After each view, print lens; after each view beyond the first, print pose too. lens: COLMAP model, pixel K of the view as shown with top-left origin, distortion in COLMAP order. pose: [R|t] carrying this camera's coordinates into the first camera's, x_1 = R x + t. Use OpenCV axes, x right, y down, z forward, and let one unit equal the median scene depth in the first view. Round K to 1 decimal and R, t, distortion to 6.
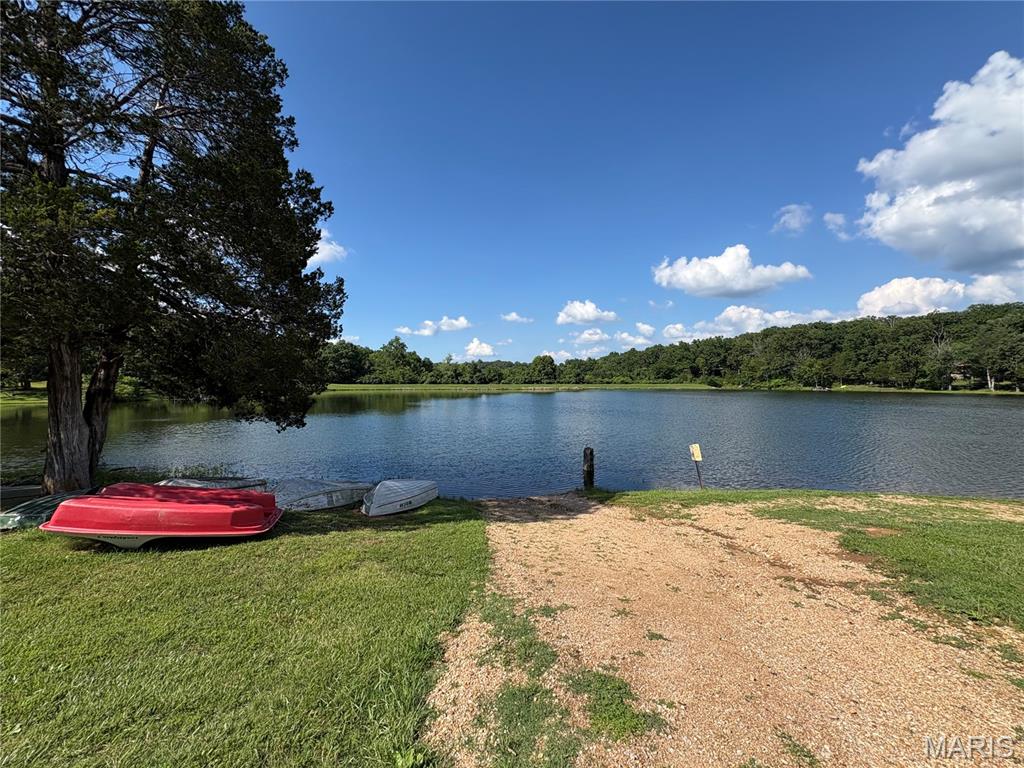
lens RADIAL K [[385.8, 0, 514.4], [0, 385.8, 387.5], [0, 0, 1]] dist [-0.022689, 0.000000]
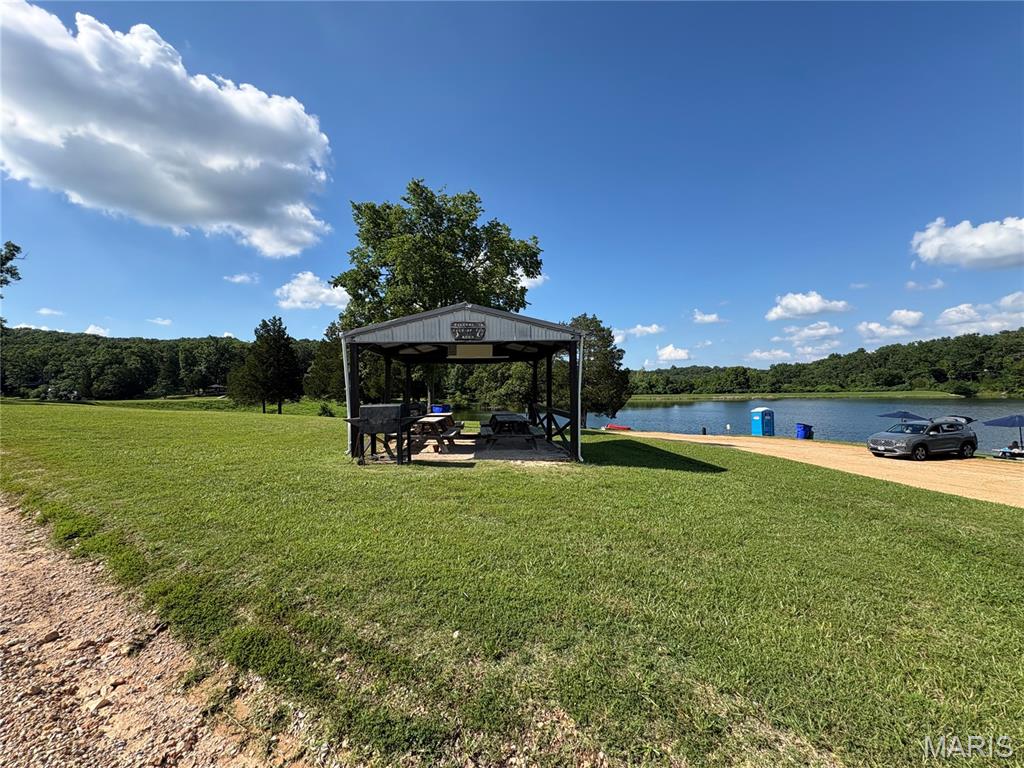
lens RADIAL K [[385.8, 0, 514.4], [0, 385.8, 387.5], [0, 0, 1]] dist [-0.022689, 0.000000]
pose [[0.885226, -0.017019, -0.464851, 0.021842], [0.007625, 0.999727, -0.022081, -0.005243], [0.465100, 0.016002, 0.885114, -0.185854]]
